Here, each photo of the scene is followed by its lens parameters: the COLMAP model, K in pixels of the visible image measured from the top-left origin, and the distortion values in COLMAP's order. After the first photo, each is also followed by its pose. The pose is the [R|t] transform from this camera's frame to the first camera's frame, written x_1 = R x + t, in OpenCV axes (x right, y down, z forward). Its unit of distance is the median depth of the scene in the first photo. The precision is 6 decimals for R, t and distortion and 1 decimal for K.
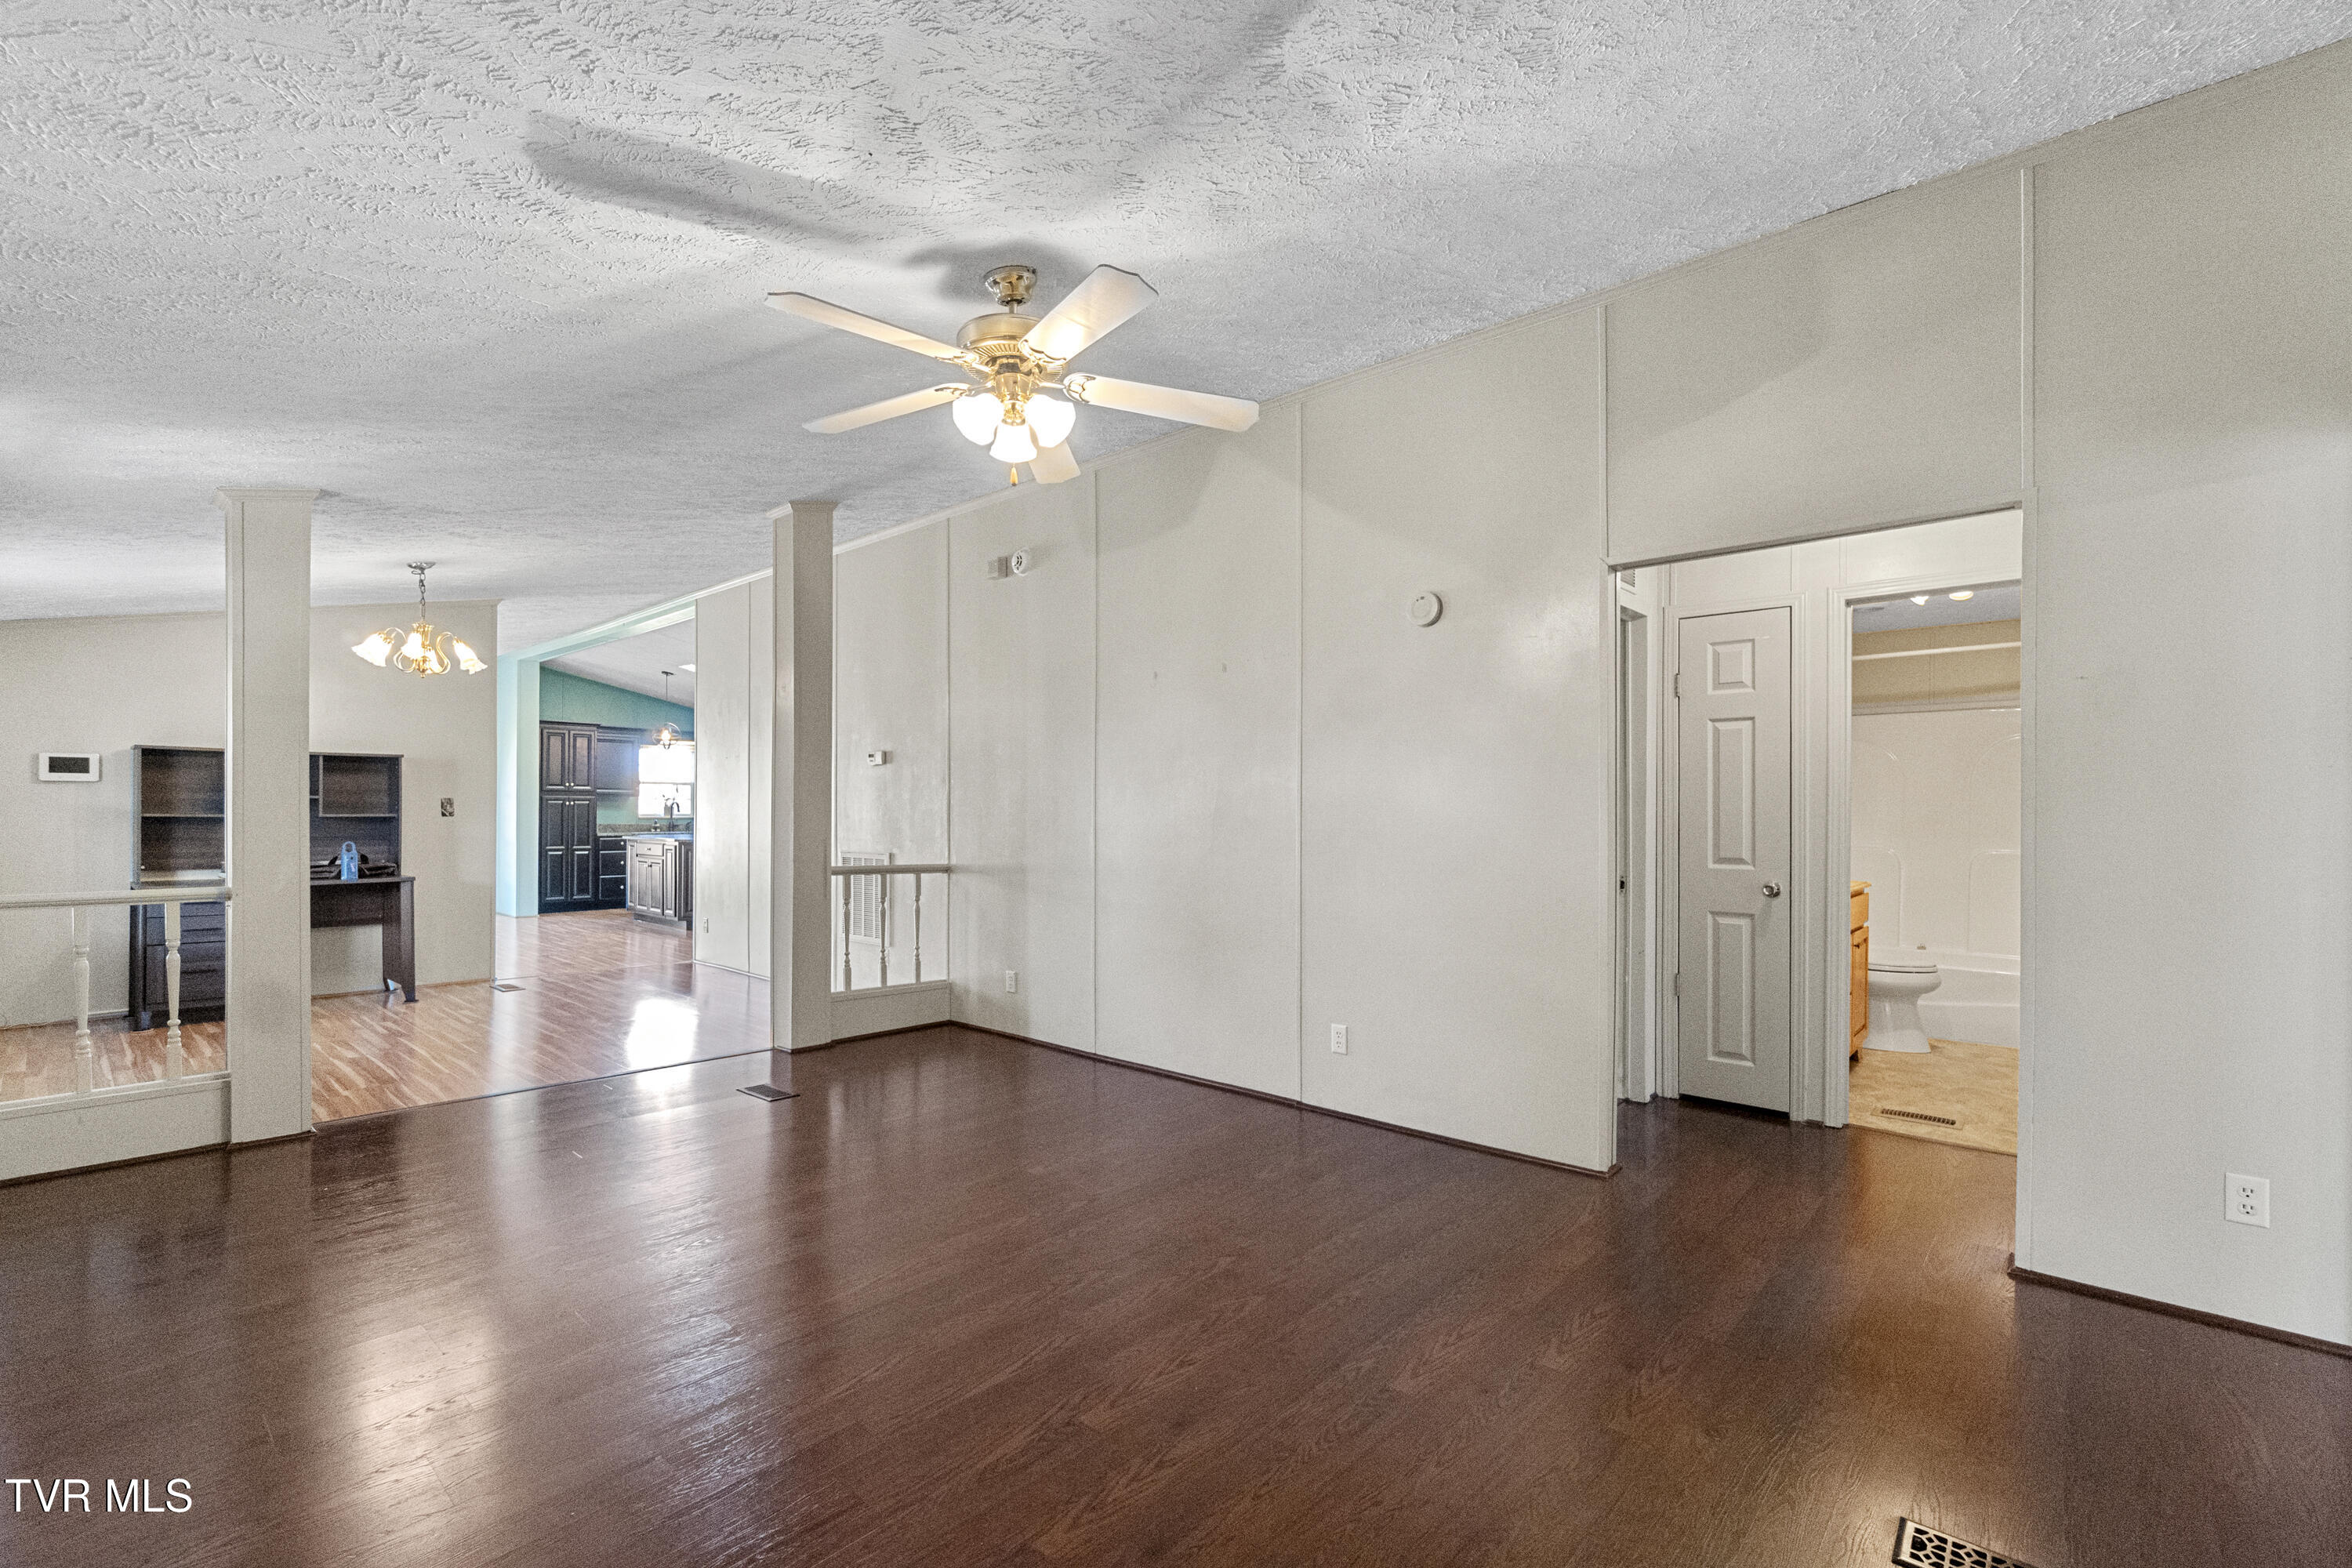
lens RADIAL K [[1040.7, 0, 1157.8], [0, 1040.7, 809.1], [0, 0, 1]] dist [0.002196, 0.000339]
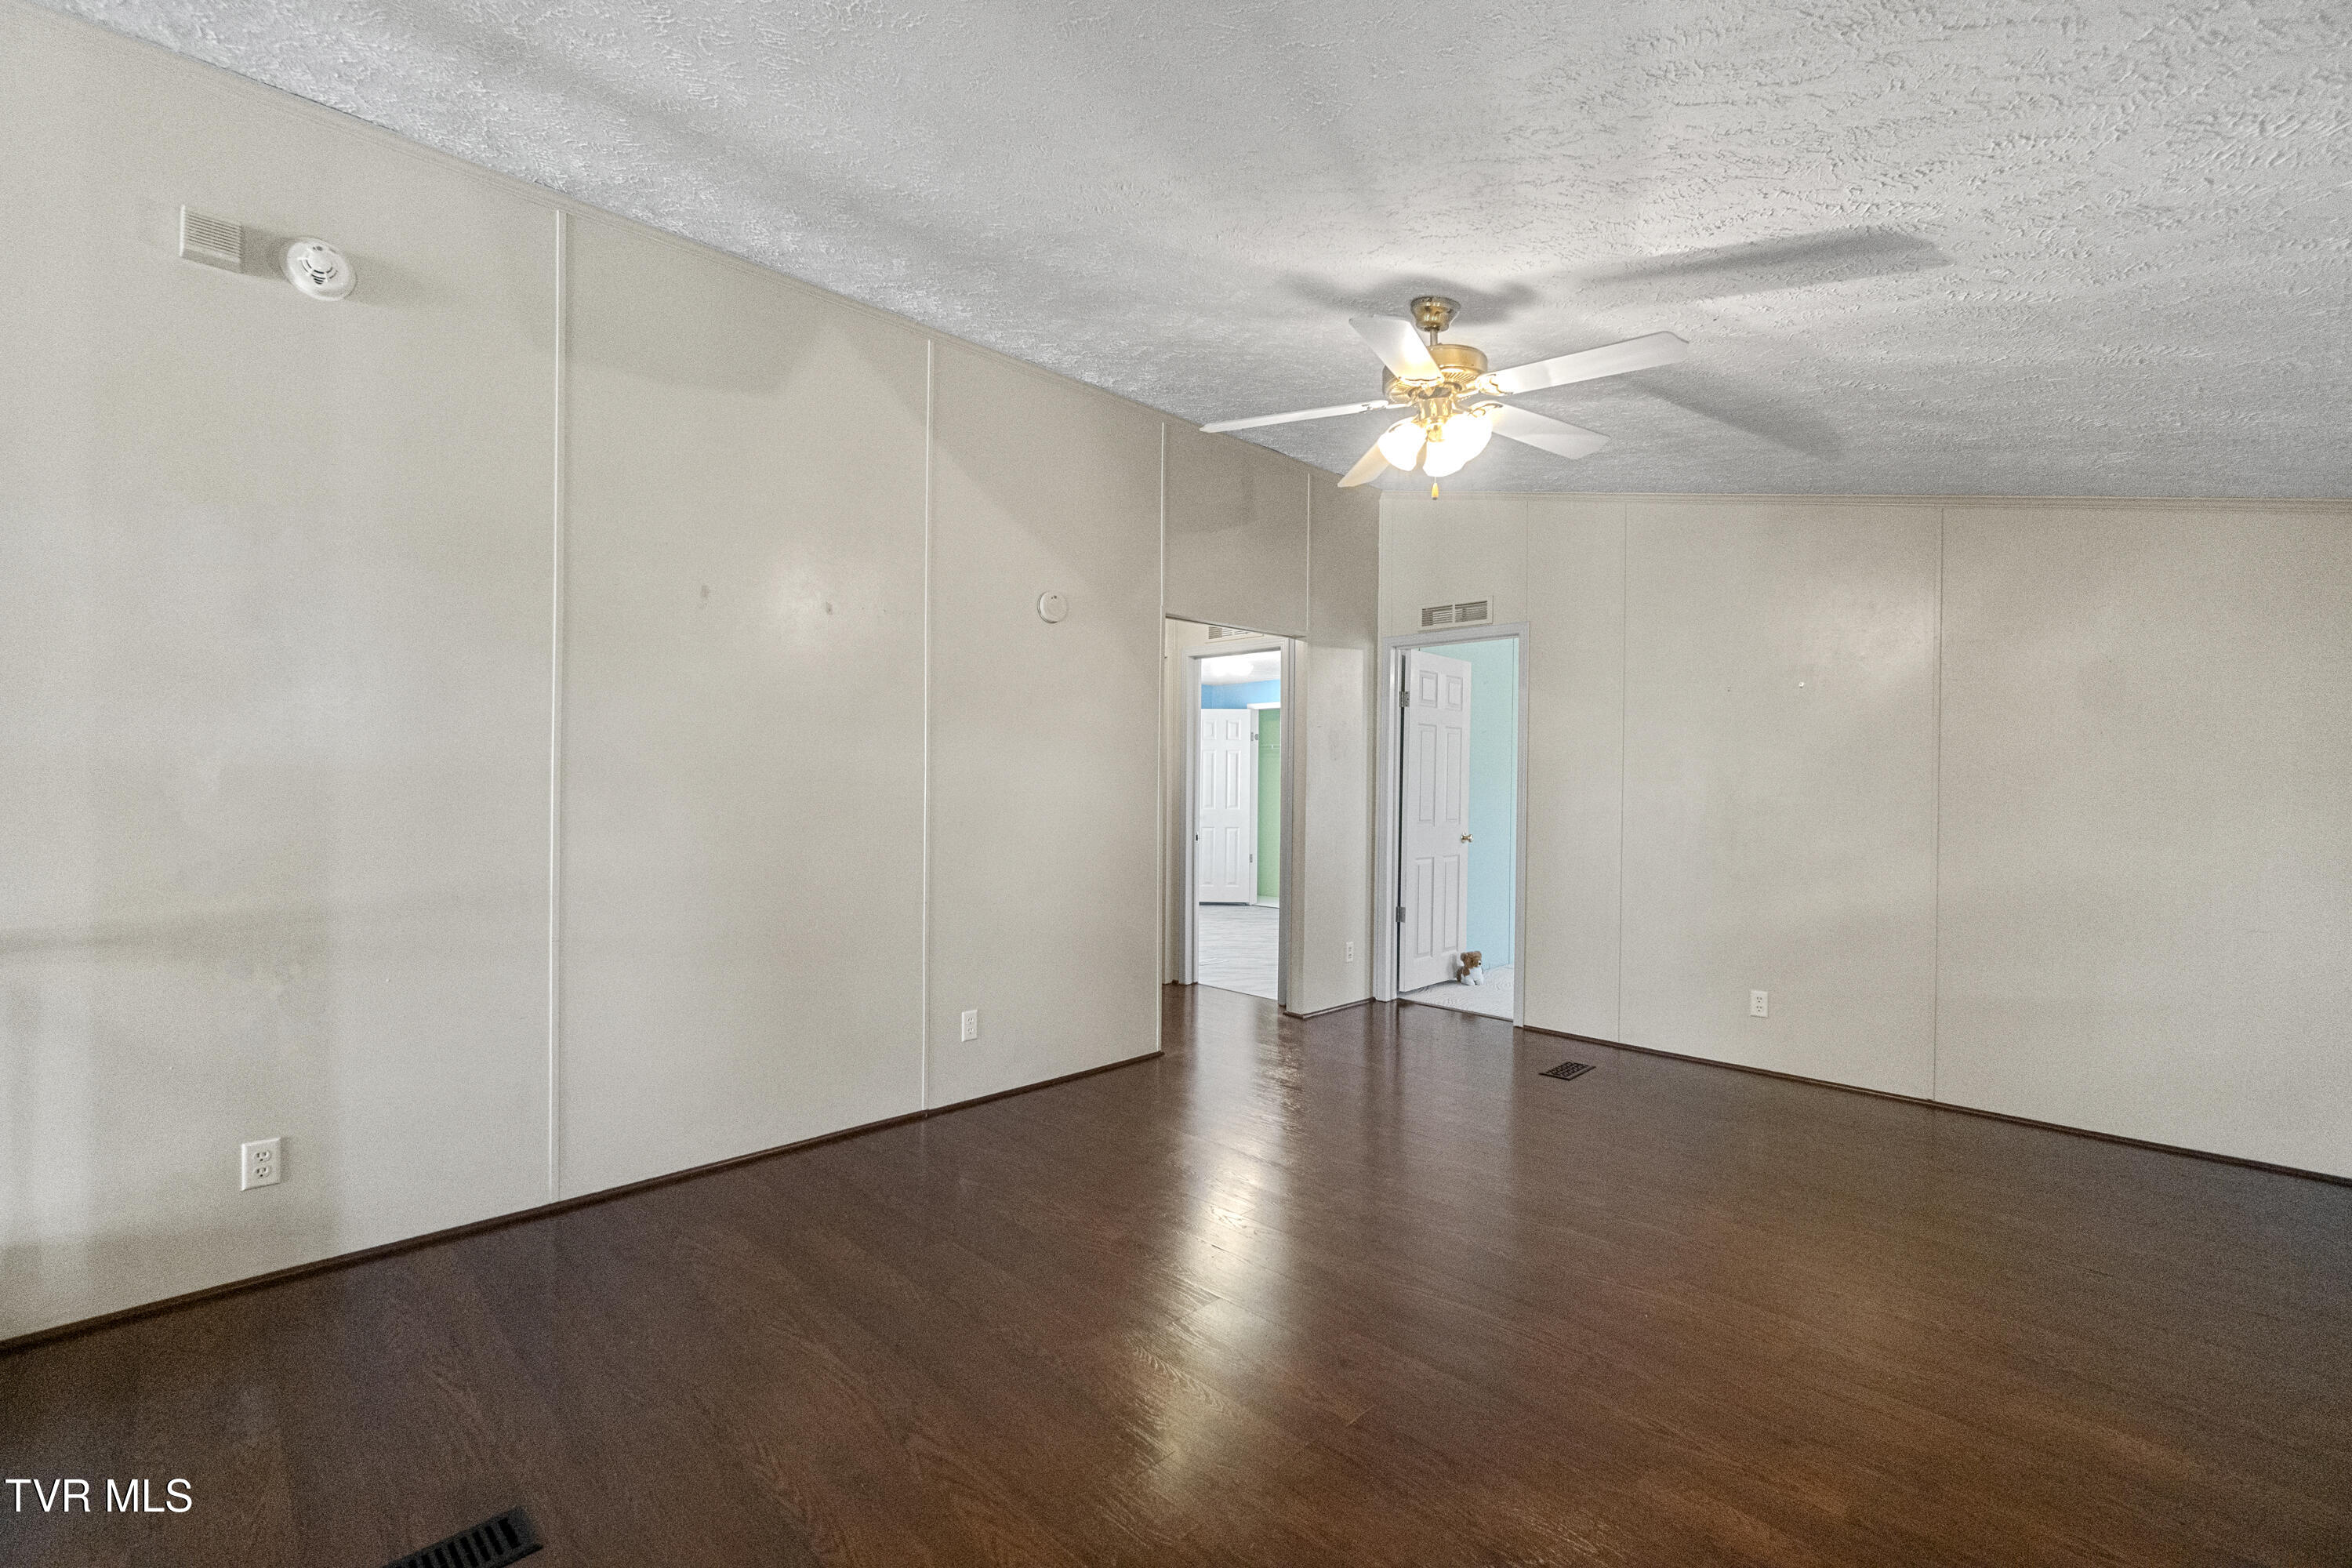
lens RADIAL K [[1024.9, 0, 1178.9], [0, 1024.9, 772.5], [0, 0, 1]] dist [-0.000073, 0.000067]
pose [[0.026415, 0.010986, 0.999591, -0.750838], [-0.005679, 0.999925, -0.010840, -0.004837], [-0.999635, -0.005390, 0.026475, 0.758576]]
